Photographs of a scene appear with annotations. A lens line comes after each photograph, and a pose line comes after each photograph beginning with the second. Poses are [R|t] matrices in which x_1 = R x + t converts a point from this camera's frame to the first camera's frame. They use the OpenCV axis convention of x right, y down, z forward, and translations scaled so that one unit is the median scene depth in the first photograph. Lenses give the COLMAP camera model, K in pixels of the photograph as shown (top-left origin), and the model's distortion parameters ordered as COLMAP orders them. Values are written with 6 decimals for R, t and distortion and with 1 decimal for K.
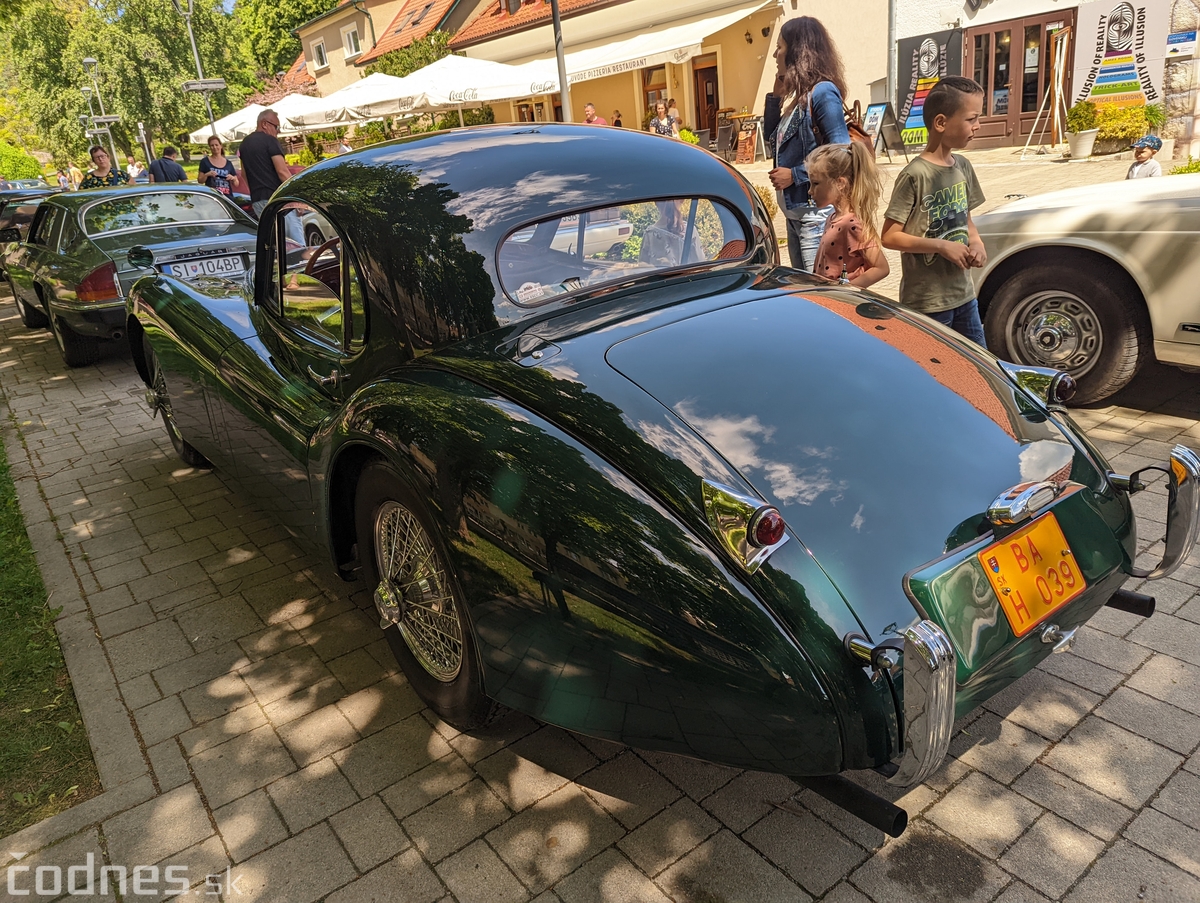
lens RADIAL K [[850.8, 0, 597.8], [0, 850.8, 439.1], [0, 0, 1]] dist [0.064811, -0.057415]
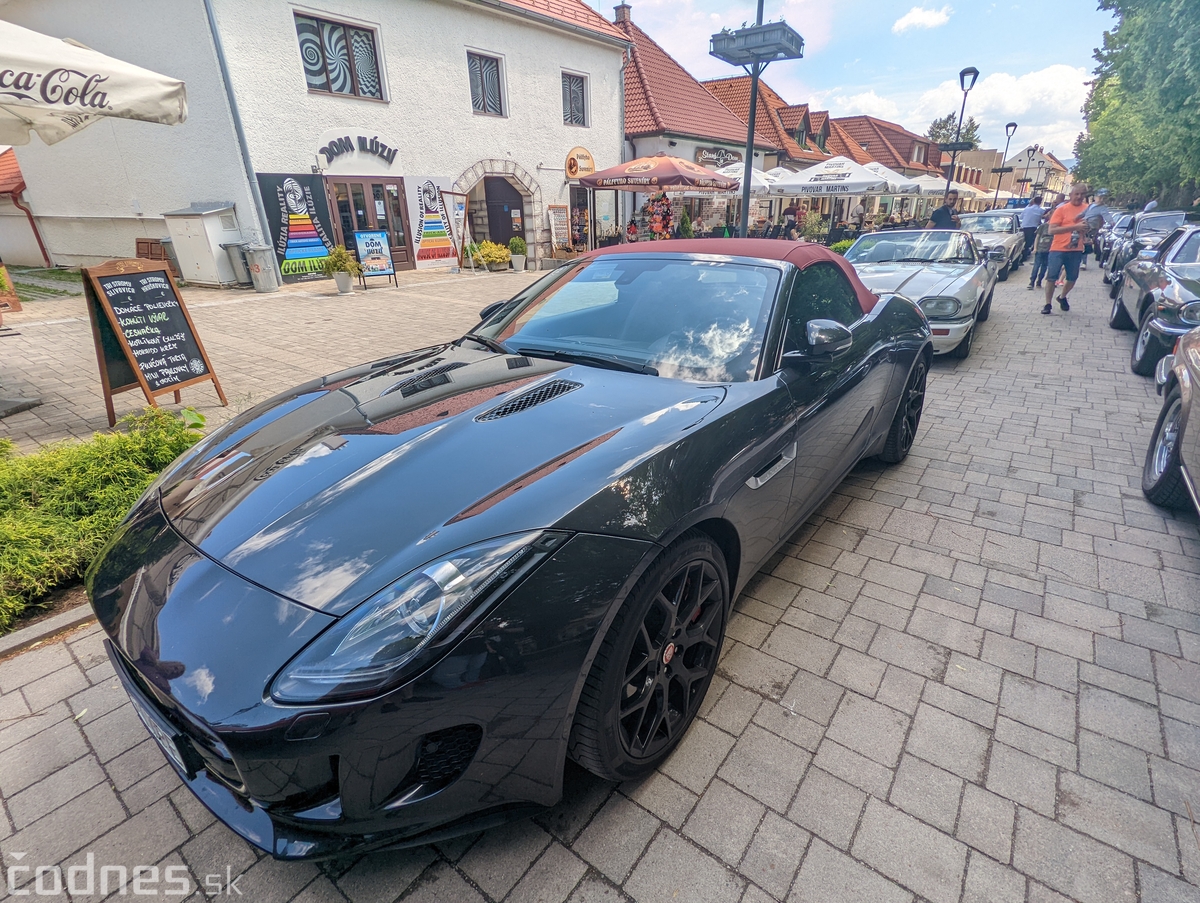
lens RADIAL K [[574.0, 0, 588.6], [0, 574.0, 456.0], [0, 0, 1]] dist [0.012206, -0.012808]
pose [[-0.253694, -0.275569, 0.927201, -0.519599], [0.370292, 0.857874, 0.356281, -0.297648], [-0.893601, 0.433721, -0.115597, 0.952541]]
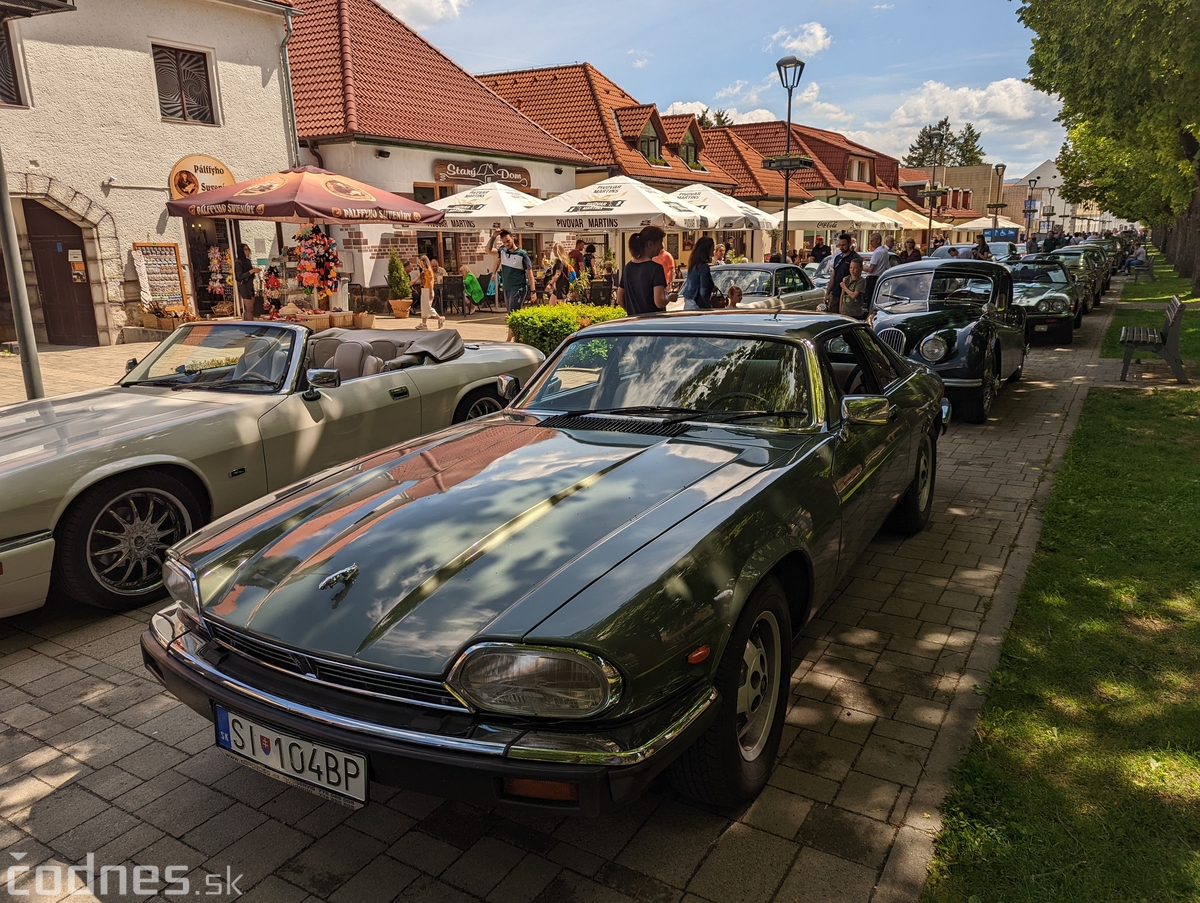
lens RADIAL K [[850.8, 0, 597.8], [0, 850.8, 439.1], [0, 0, 1]] dist [0.064811, -0.057415]
pose [[-0.362571, -0.103320, 0.926211, -0.495988], [0.366227, 0.898089, 0.243545, -0.182670], [-0.856983, 0.427506, -0.287782, 0.594001]]
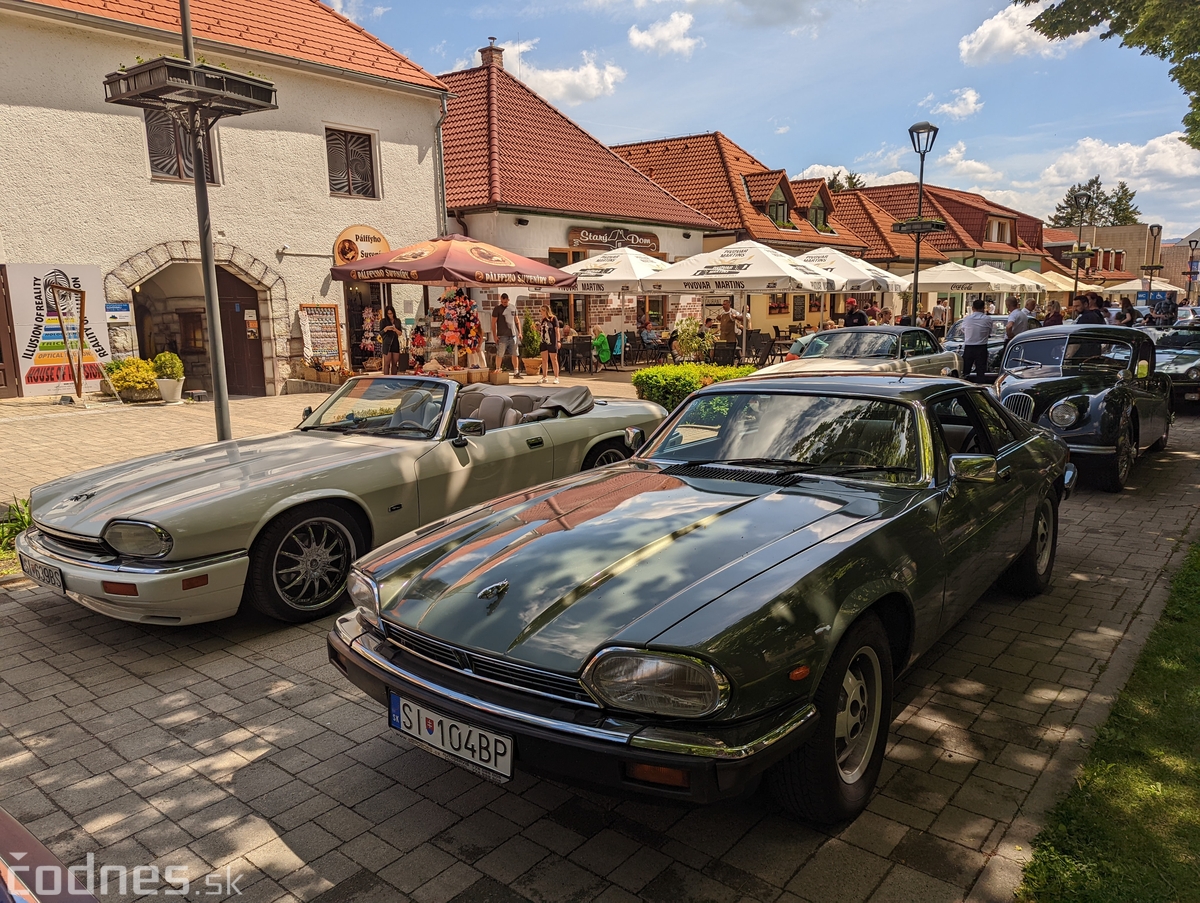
lens RADIAL K [[847.1, 0, 600.0], [0, 847.1, 451.5], [0, 0, 1]] dist [0.068078, -0.060716]
pose [[-0.228540, -0.062542, 0.971524, -0.517177], [0.362844, 0.920560, 0.144616, -0.185039], [-0.903390, 0.385562, -0.187691, 0.601393]]
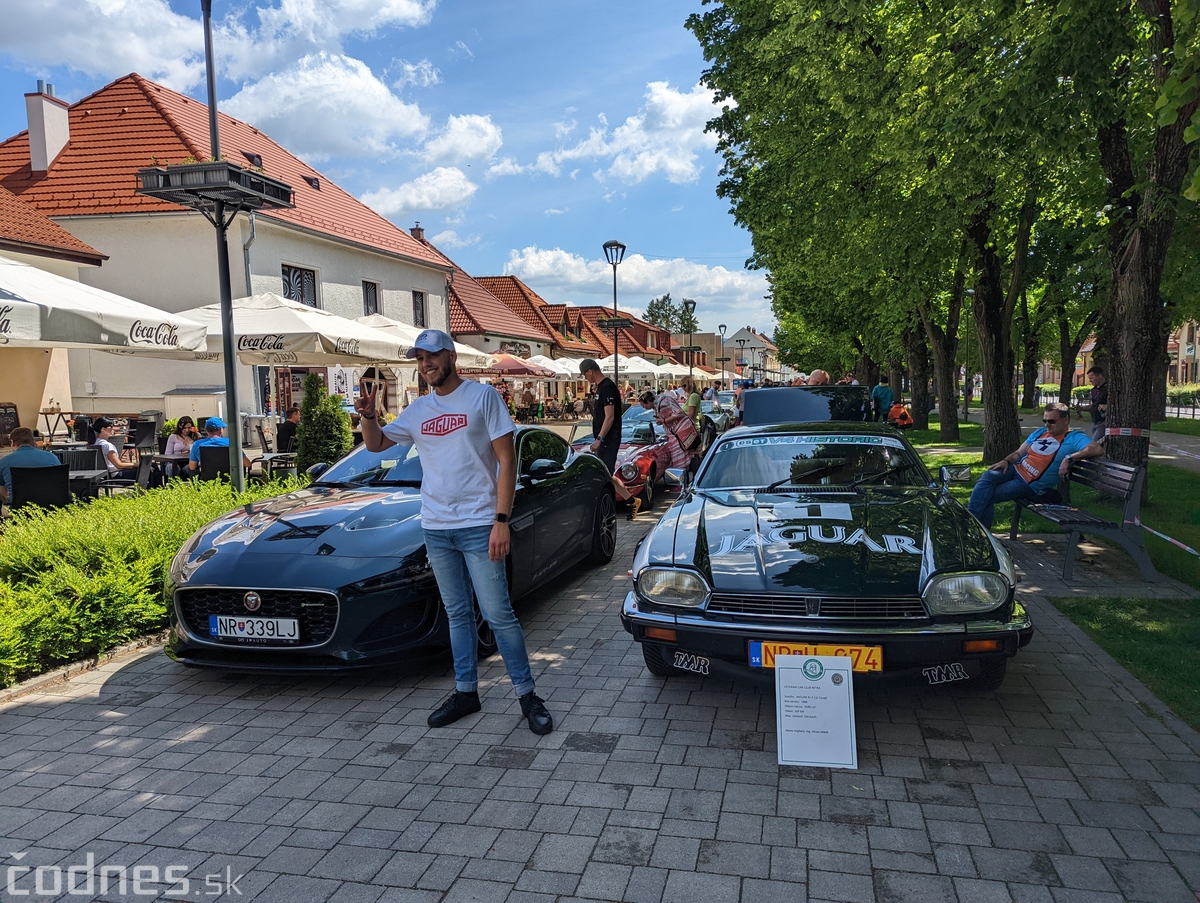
lens RADIAL K [[847.1, 0, 600.0], [0, 847.1, 451.5], [0, 0, 1]] dist [0.068078, -0.060716]
pose [[-0.631100, 0.052308, 0.773936, -1.153664], [0.339205, 0.915884, 0.214700, -0.486158], [-0.697605, 0.398020, -0.595758, 1.624460]]
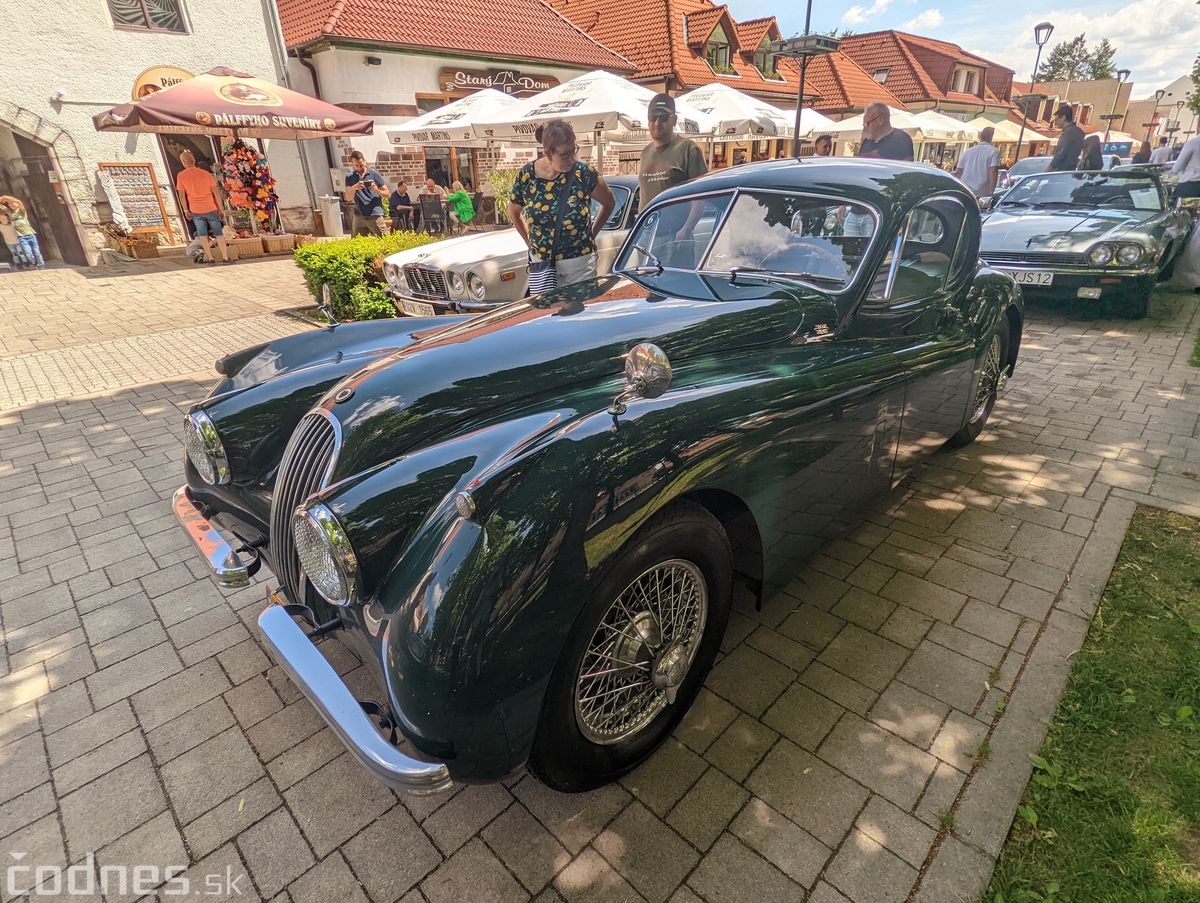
lens RADIAL K [[615.2, 0, 579.9], [0, 615.2, 452.6], [0, 0, 1]] dist [0.016599, -0.016932]
pose [[-0.126235, -0.317501, 0.939818, -0.206855], [0.375032, 0.861809, 0.341520, -0.075174], [-0.918377, 0.395574, 0.010282, 0.259248]]
